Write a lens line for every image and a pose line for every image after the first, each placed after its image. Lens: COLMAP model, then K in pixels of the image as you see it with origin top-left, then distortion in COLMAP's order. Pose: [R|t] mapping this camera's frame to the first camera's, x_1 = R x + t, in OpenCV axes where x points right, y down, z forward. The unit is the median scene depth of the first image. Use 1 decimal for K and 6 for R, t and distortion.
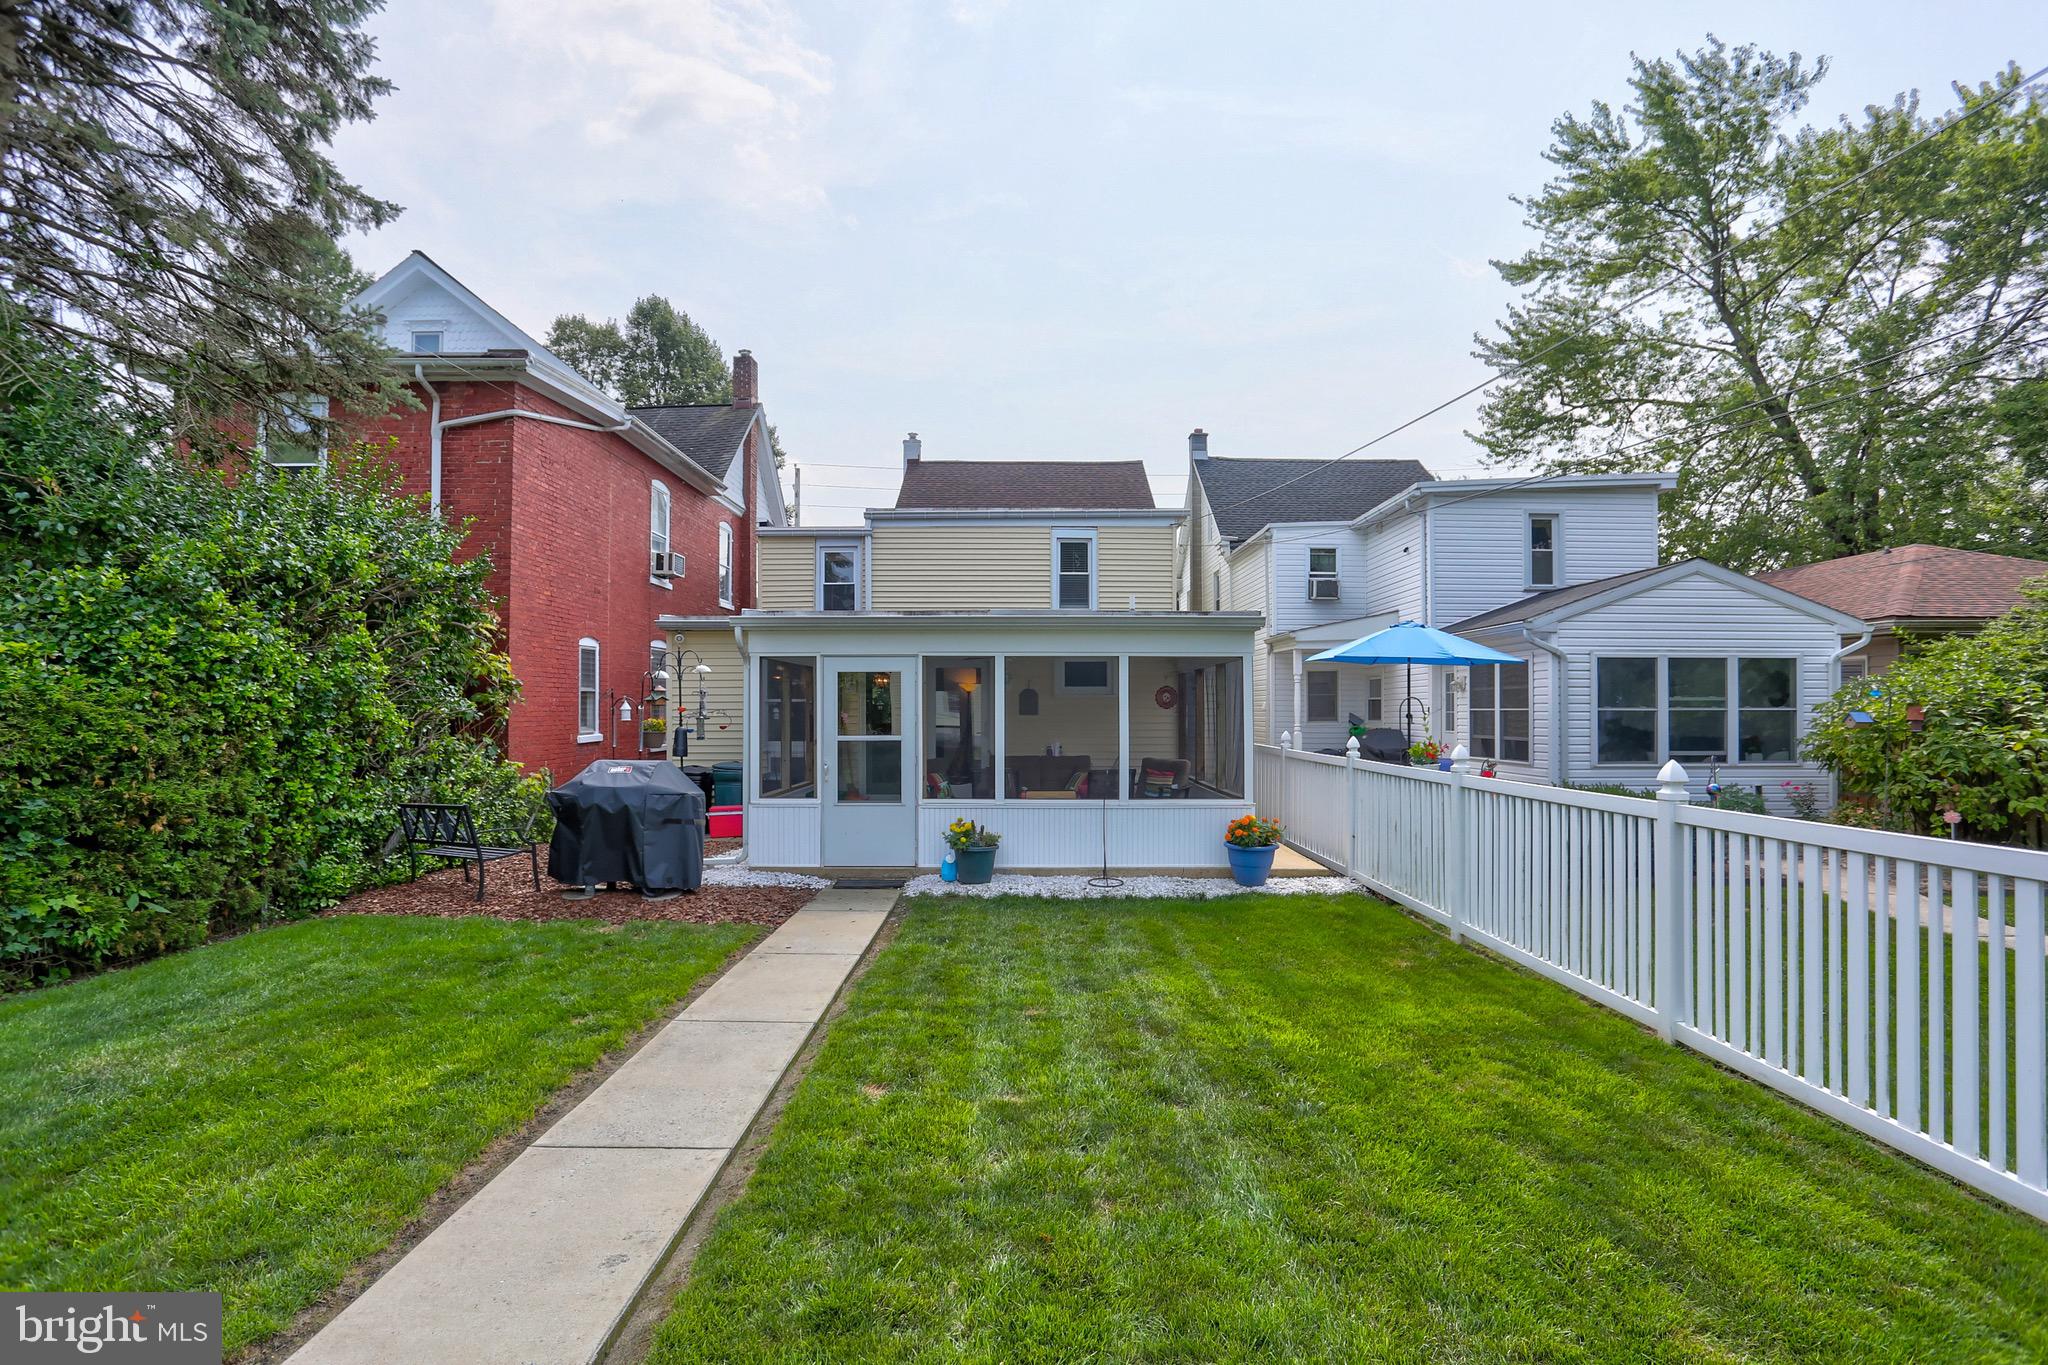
lens RADIAL K [[1030.8, 0, 1031.8], [0, 1030.8, 704.6], [0, 0, 1]] dist [-0.074341, 0.032676]
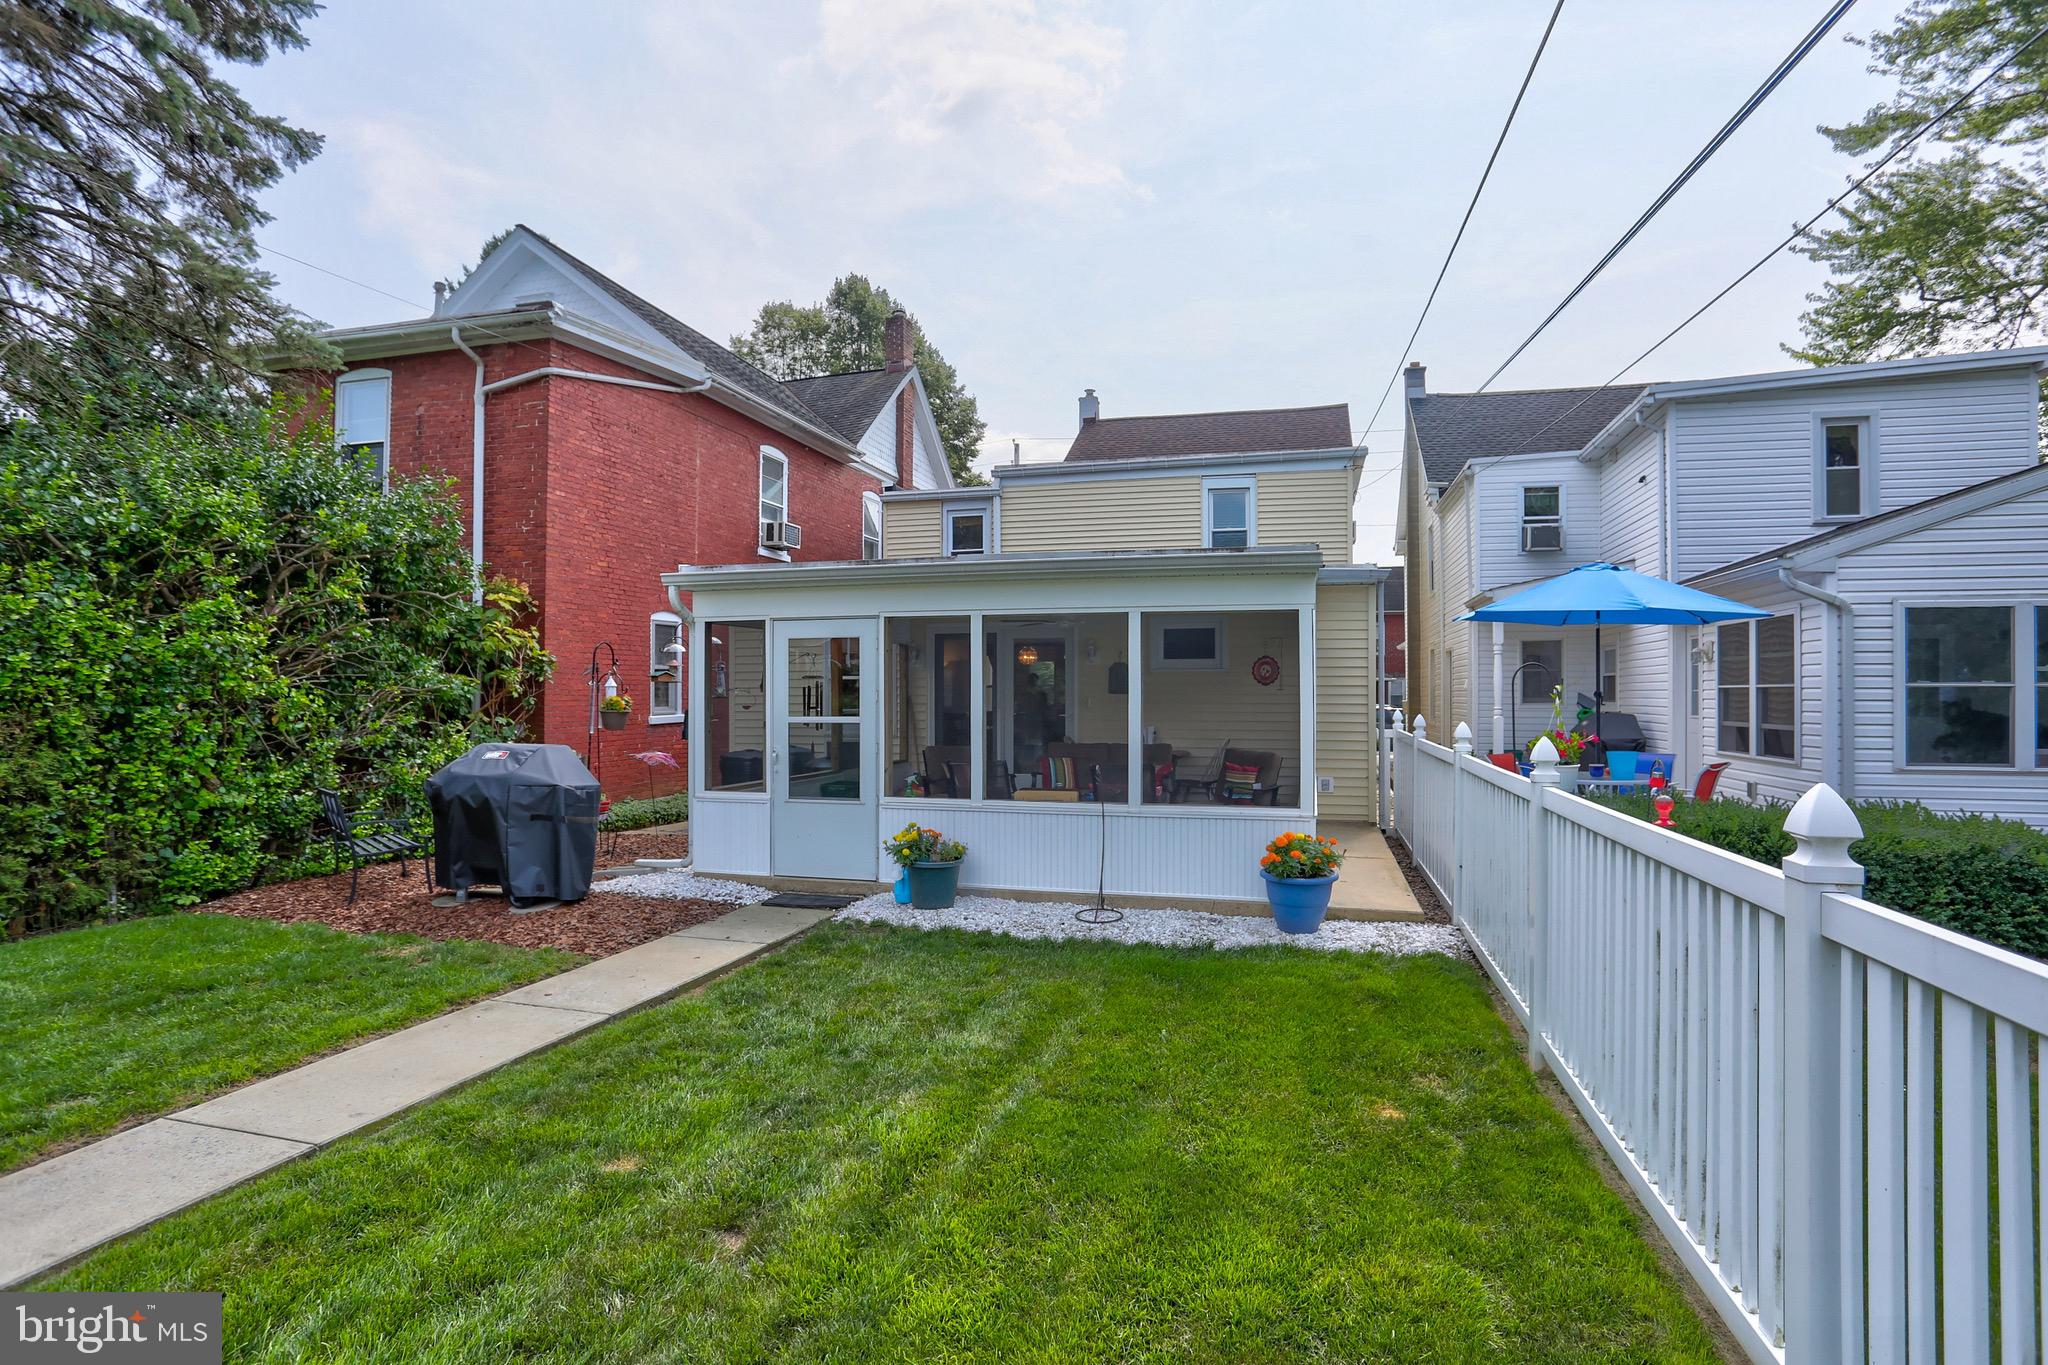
lens RADIAL K [[1038.4, 0, 1036.4], [0, 1038.4, 685.1], [0, 0, 1]] dist [-0.071919, 0.035423]
pose [[0.966110, -0.001656, -0.258124, 0.148329], [0.001210, 0.999997, -0.001885, 0.004548], [0.258126, 0.001508, 0.966110, 0.175528]]
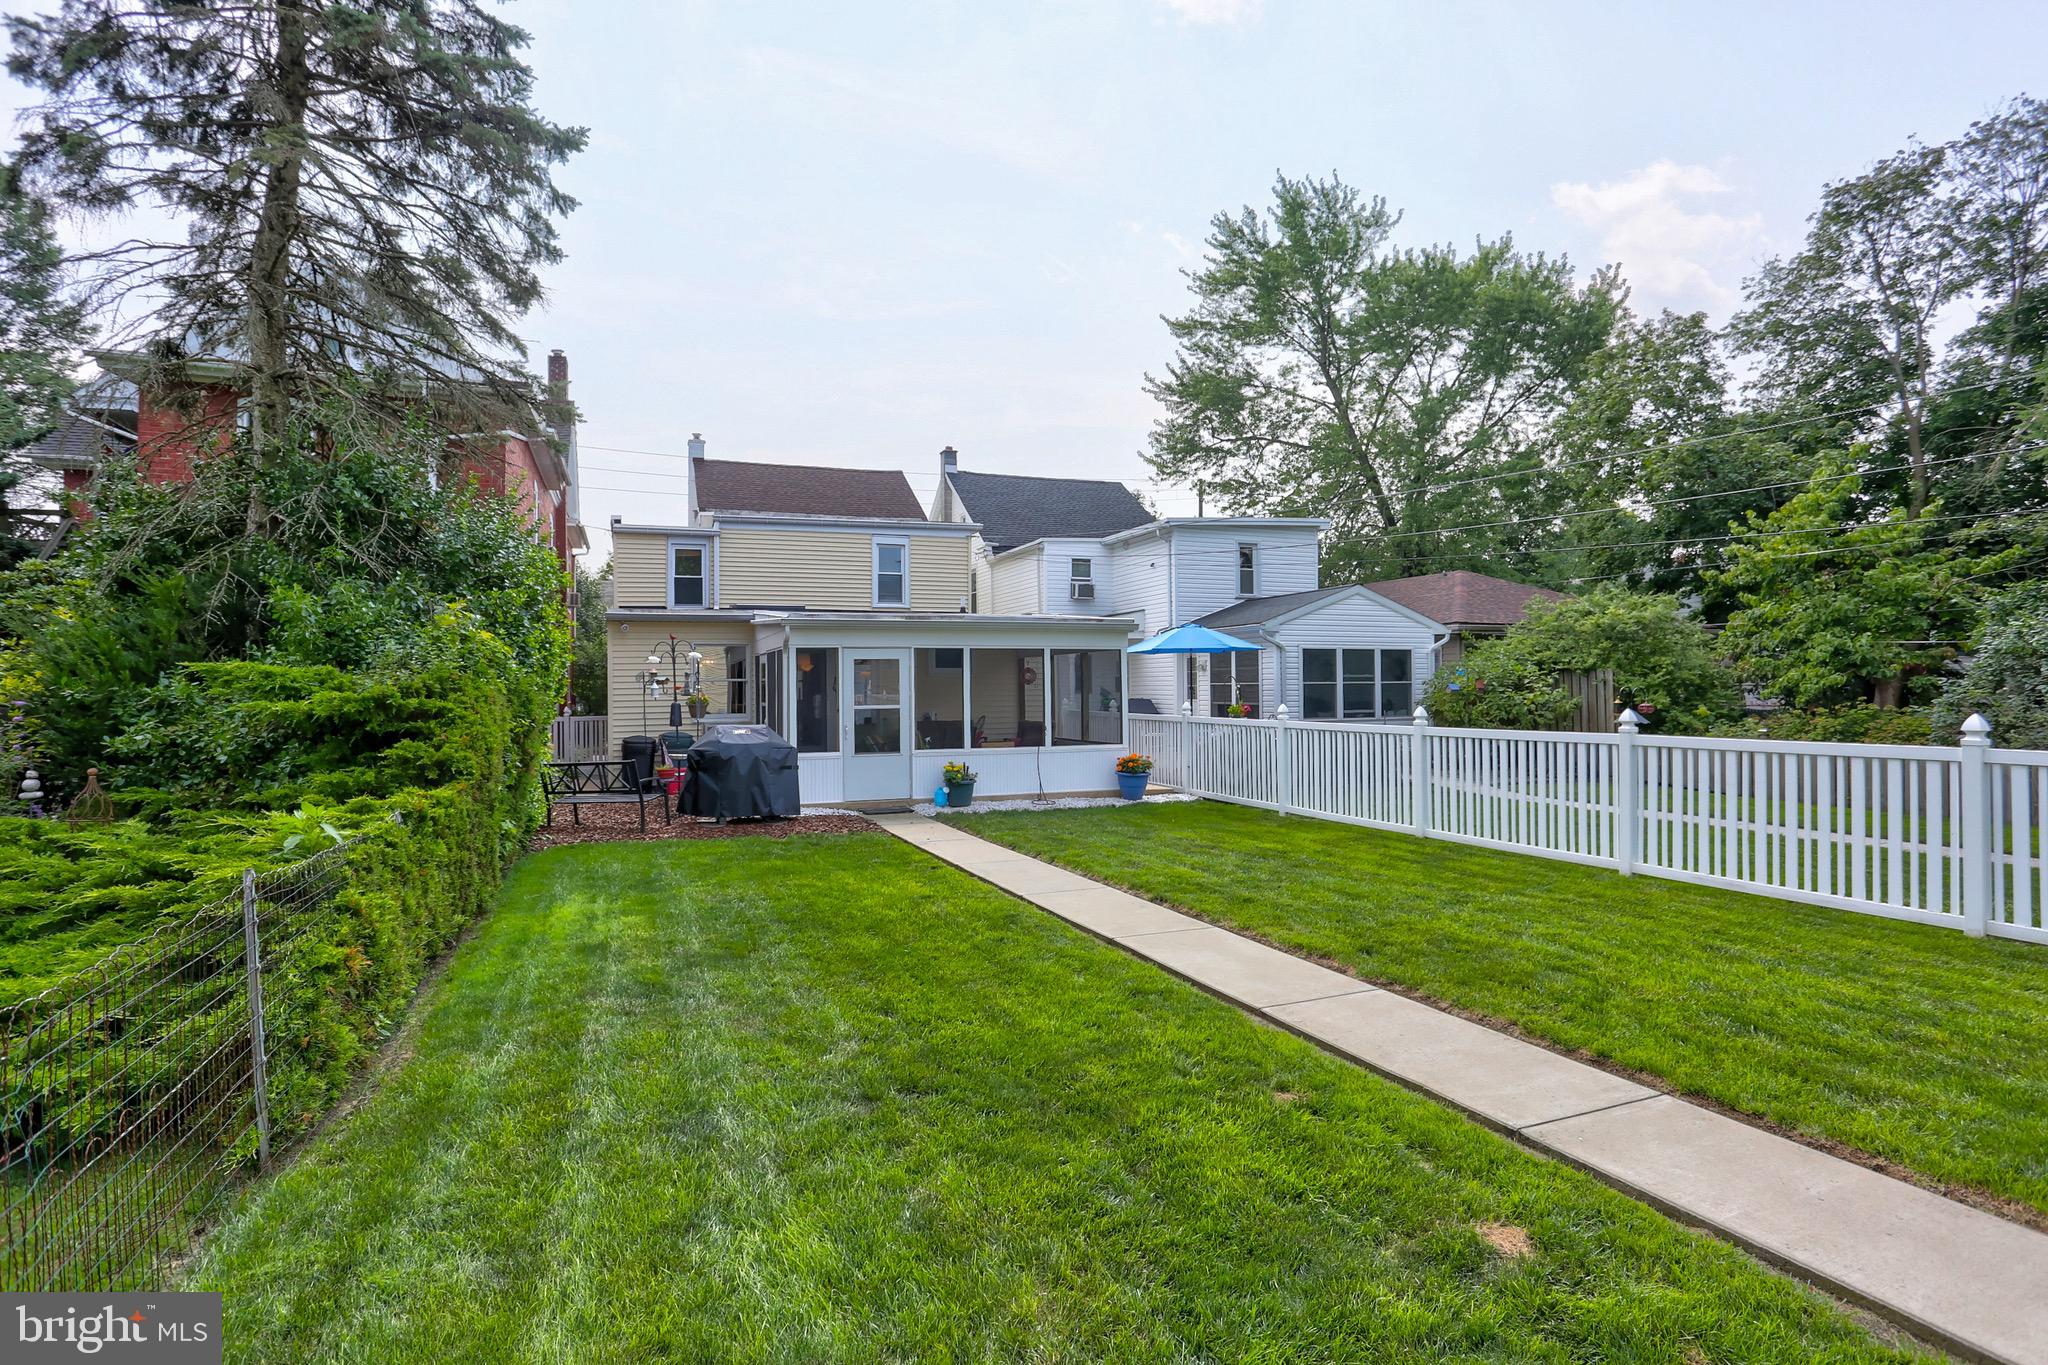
lens RADIAL K [[1038.4, 0, 1036.4], [0, 1038.4, 685.1], [0, 0, 1]] dist [-0.071919, 0.035423]
pose [[0.934399, -0.007520, 0.356149, -0.312748], [0.006479, 0.999971, 0.004117, -0.001249], [-0.356170, -0.001539, 0.934420, -0.260423]]
